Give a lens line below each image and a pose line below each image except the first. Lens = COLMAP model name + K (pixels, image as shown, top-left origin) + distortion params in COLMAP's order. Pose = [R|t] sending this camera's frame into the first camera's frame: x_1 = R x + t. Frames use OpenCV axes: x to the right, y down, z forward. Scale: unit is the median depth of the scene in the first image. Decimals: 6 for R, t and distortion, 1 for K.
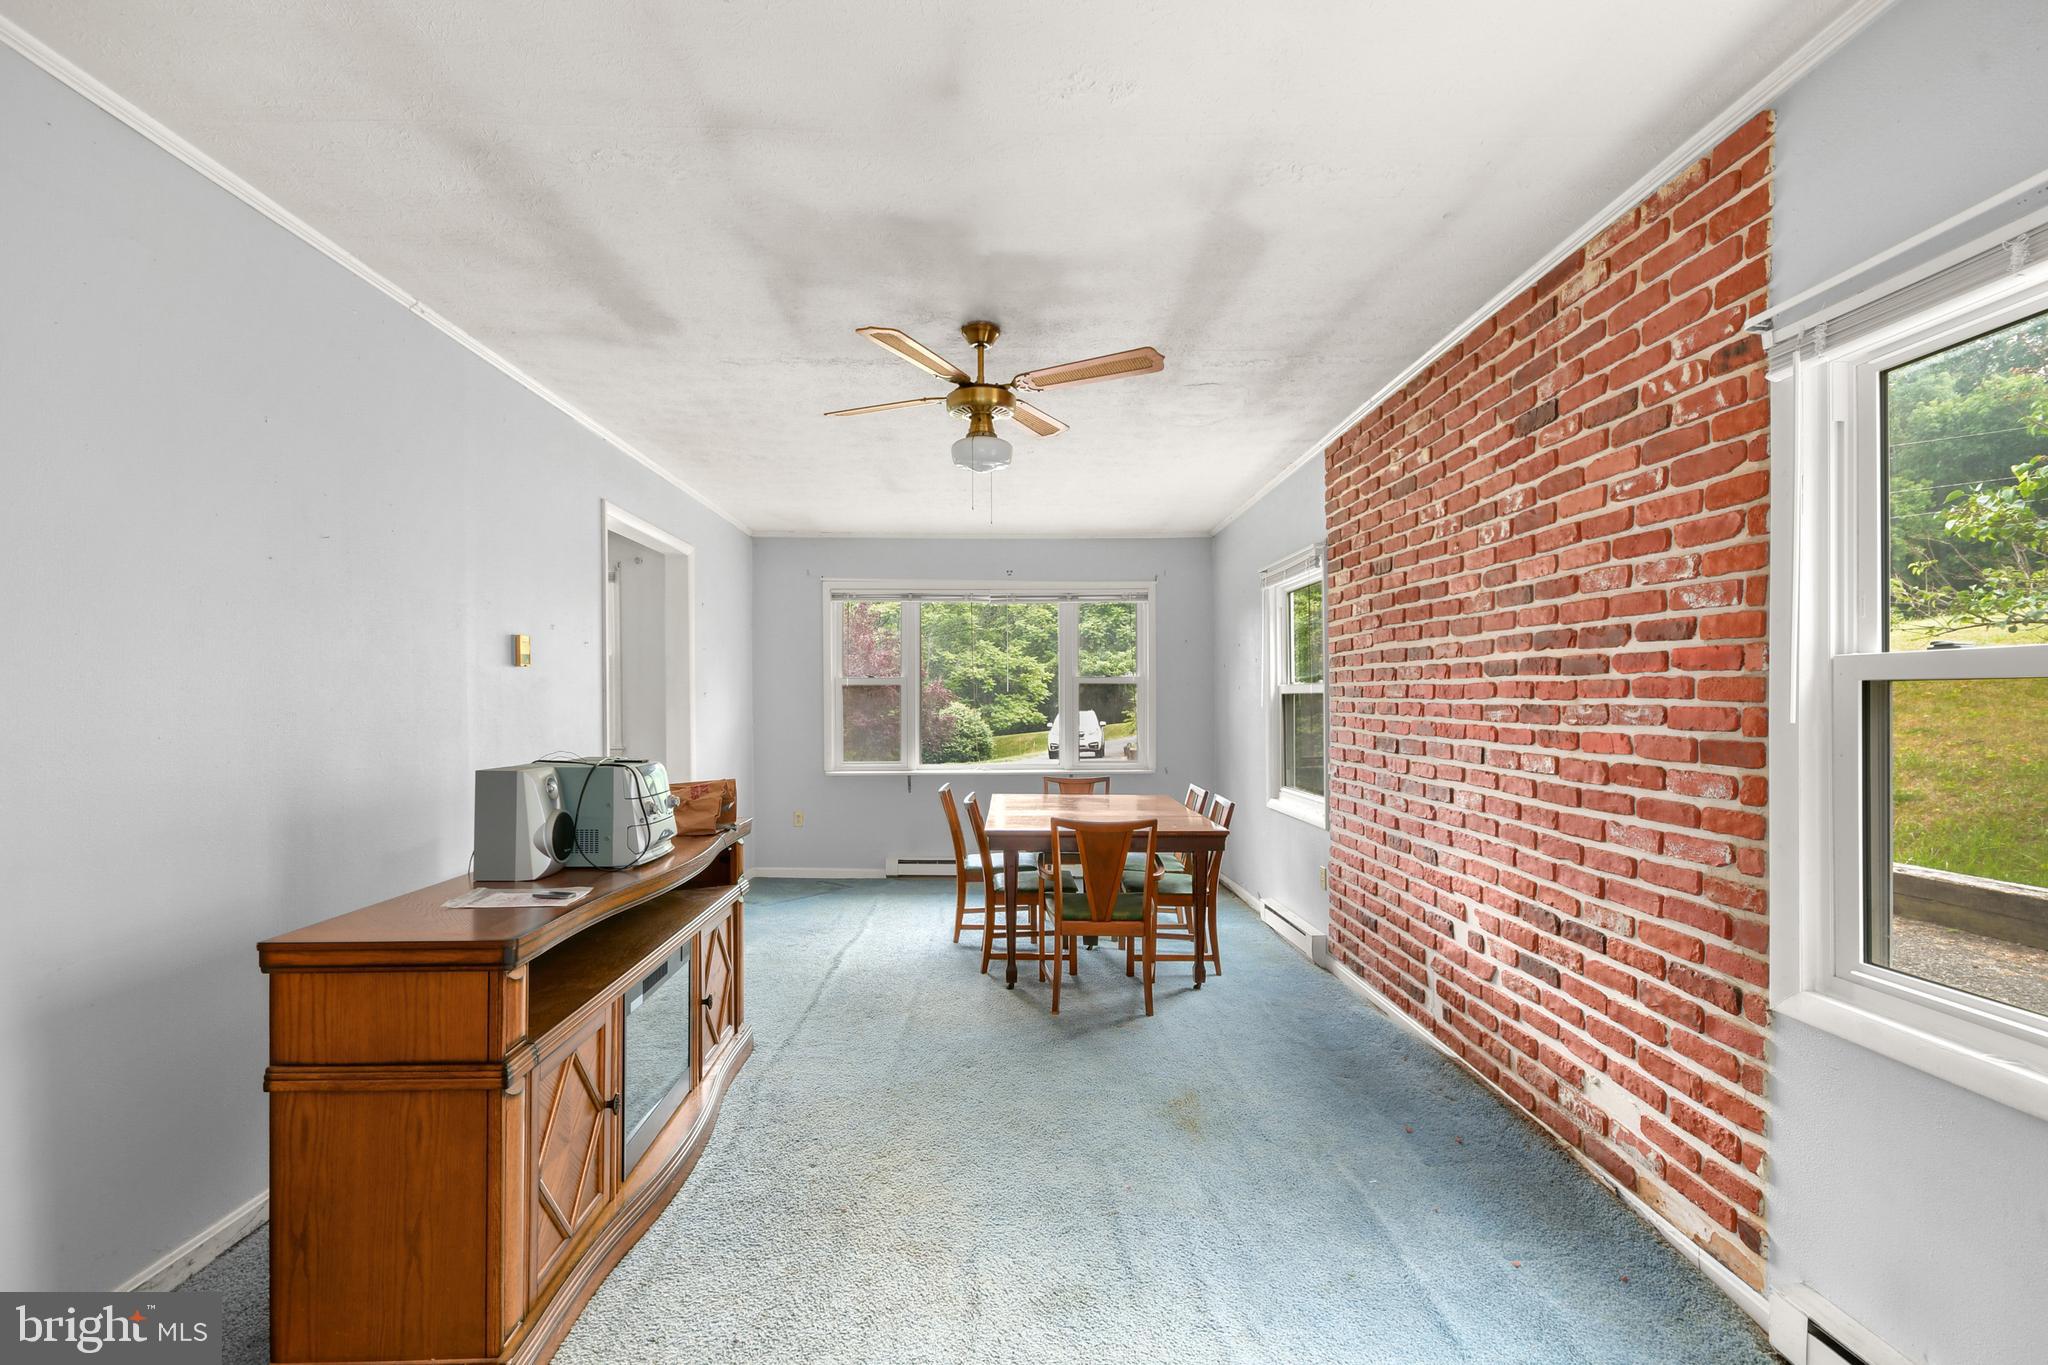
lens RADIAL K [[916.7, 0, 1016.1], [0, 916.7, 705.6], [0, 0, 1]] dist [0.010522, 0.000002]
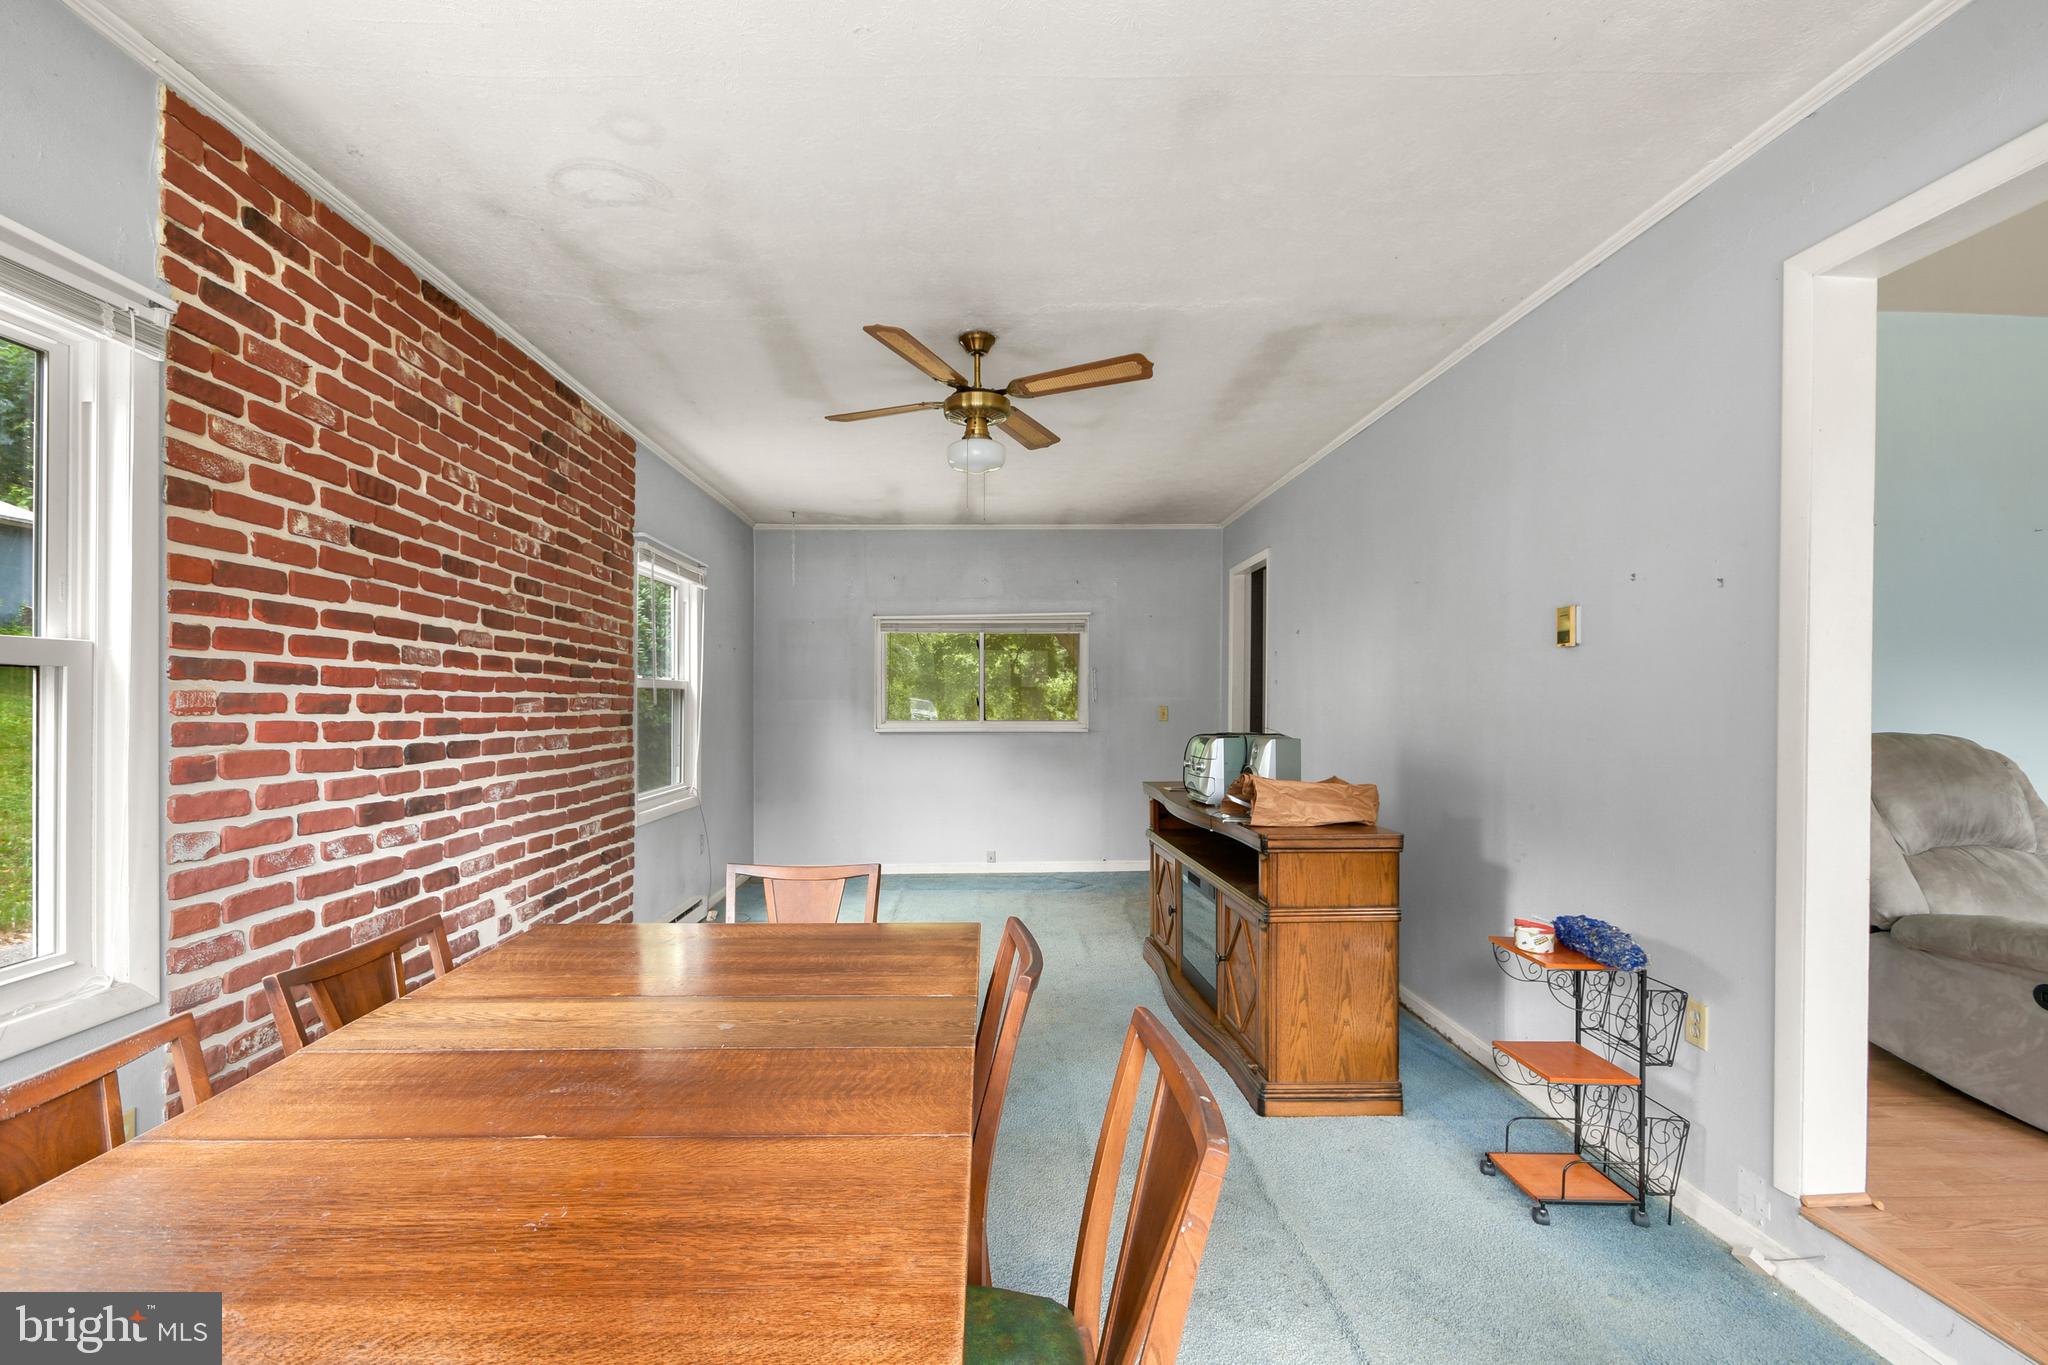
lens RADIAL K [[916.7, 0, 1016.1], [0, 916.7, 705.6], [0, 0, 1]] dist [0.010522, 0.000002]
pose [[-0.999440, -0.001797, -0.033407, -0.048356], [-0.002147, 0.999943, 0.010423, -0.004598], [0.033386, 0.010489, -0.999387, 2.048658]]
